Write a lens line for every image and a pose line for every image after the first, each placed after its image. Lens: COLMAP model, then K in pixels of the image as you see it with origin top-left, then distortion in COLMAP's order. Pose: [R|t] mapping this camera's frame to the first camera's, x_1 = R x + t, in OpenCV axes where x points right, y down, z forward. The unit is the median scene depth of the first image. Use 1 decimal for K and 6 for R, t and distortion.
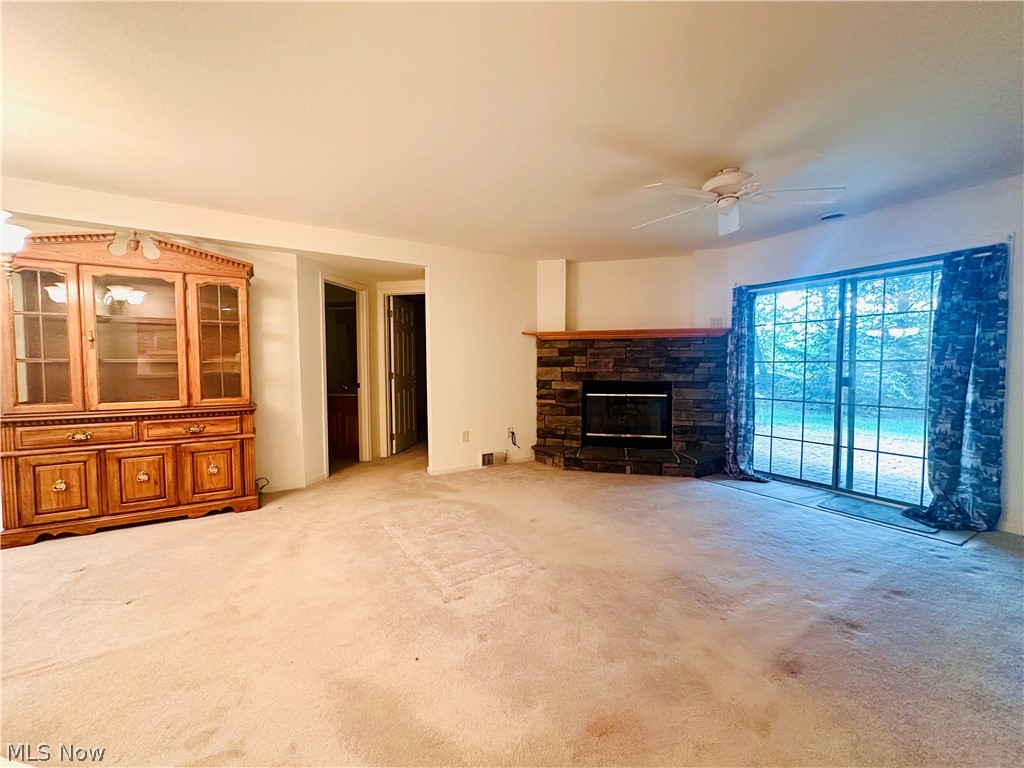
lens RADIAL K [[412.2, 0, 512.0], [0, 412.2, 384.0], [0, 0, 1]] dist [-0.001859, -0.000289]
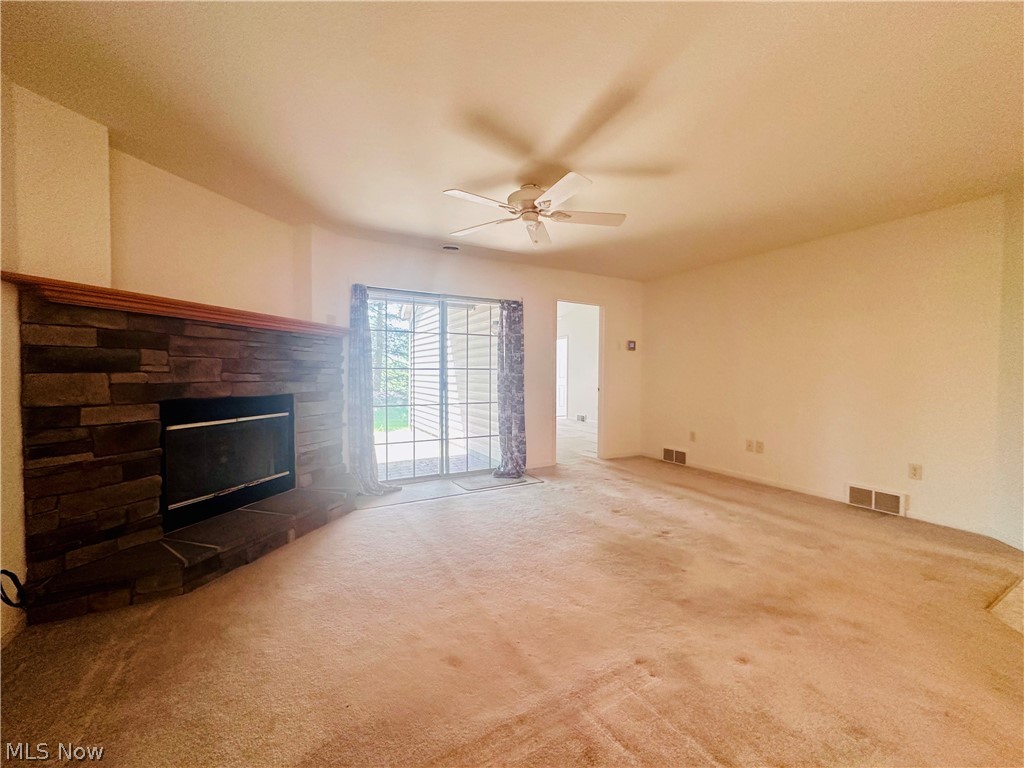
lens RADIAL K [[412.2, 0, 512.0], [0, 412.2, 384.0], [0, 0, 1]] dist [-0.001859, -0.000289]
pose [[0.038759, -0.022967, 0.998985, -0.306685], [0.041973, 0.998891, 0.021337, -0.021798], [-0.998367, 0.041103, 0.039680, 0.579228]]
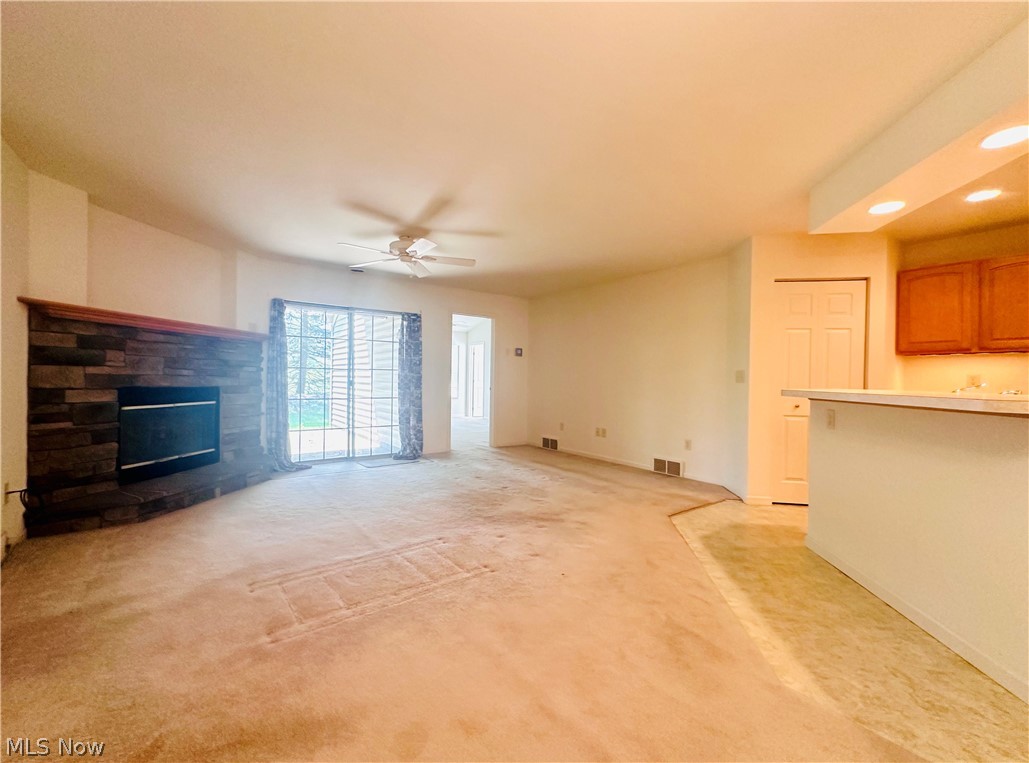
lens RADIAL K [[431.1, 0, 503.7], [0, 431.1, 381.3], [0, 0, 1]] dist [-0.002841, 0.000267]
pose [[-0.076965, -0.003842, 0.997026, -0.581506], [0.032250, 0.999460, 0.006341, -0.003227], [-0.996512, 0.032642, -0.076800, 0.446284]]
